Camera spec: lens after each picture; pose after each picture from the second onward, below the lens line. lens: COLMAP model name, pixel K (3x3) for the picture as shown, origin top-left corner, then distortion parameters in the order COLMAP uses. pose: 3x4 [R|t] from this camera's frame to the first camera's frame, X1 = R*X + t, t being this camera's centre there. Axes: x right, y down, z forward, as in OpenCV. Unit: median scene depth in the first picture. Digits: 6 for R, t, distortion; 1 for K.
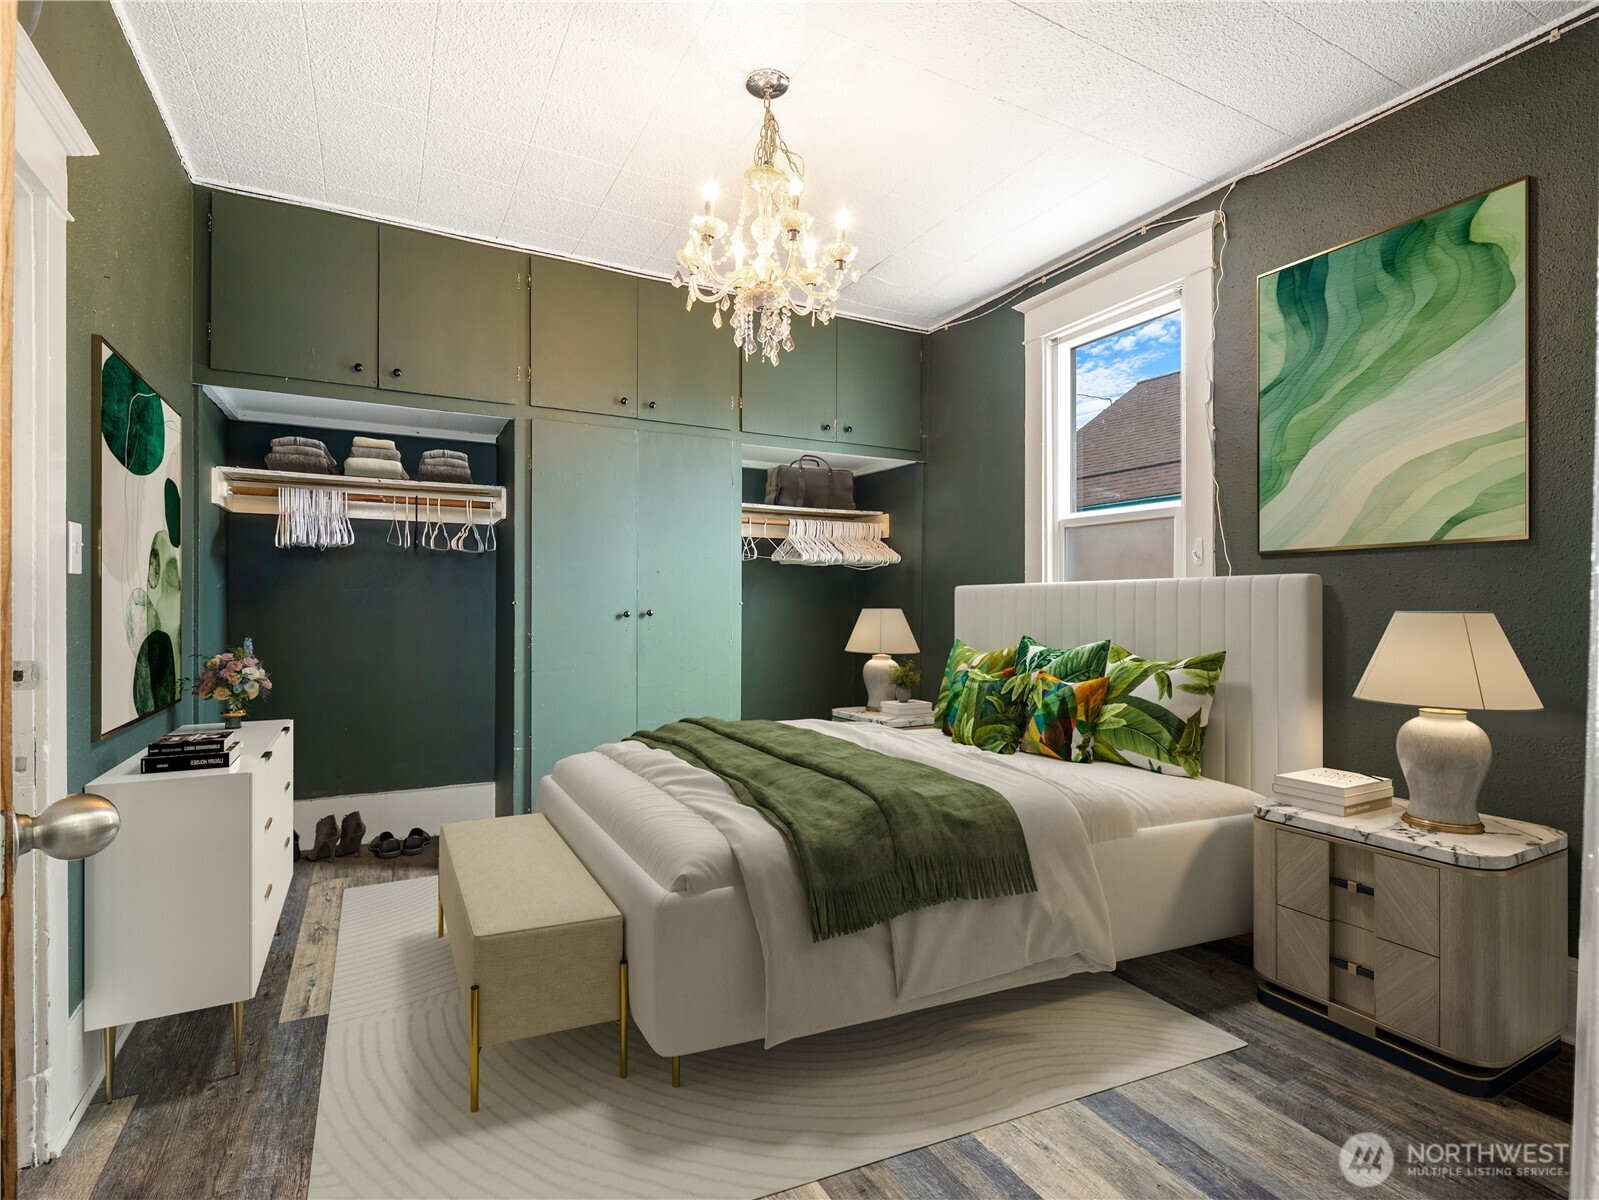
lens RADIAL K [[779.8, 0, 798.8], [0, 779.8, 607.4], [0, 0, 1]] dist [-0.018702, -0.000702]
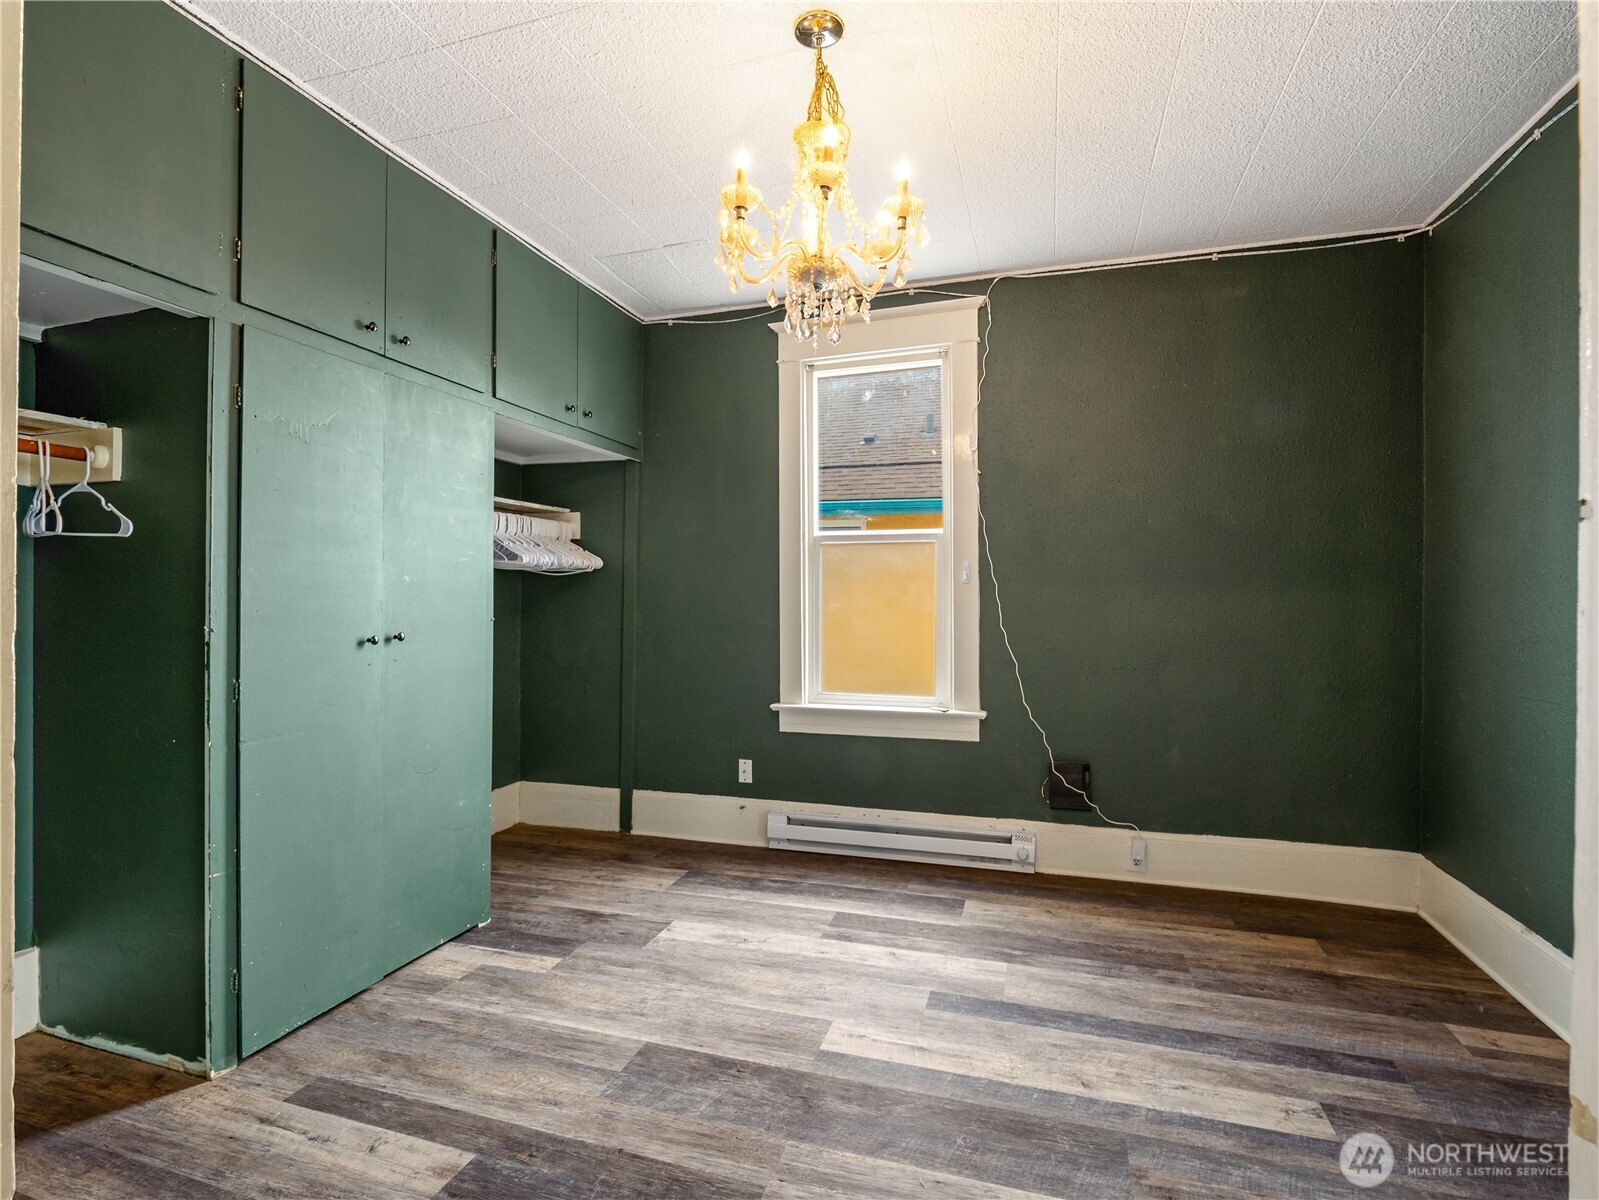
lens RADIAL K [[772.7, 0, 795.4], [0, 772.7, 598.9], [0, 0, 1]] dist [-0.016162, -0.001198]
pose [[0.719664, -0.001709, 0.694320, -0.417704], [0.006334, 0.999972, -0.004104, -0.021508], [-0.694293, 0.007352, 0.719655, 0.257124]]
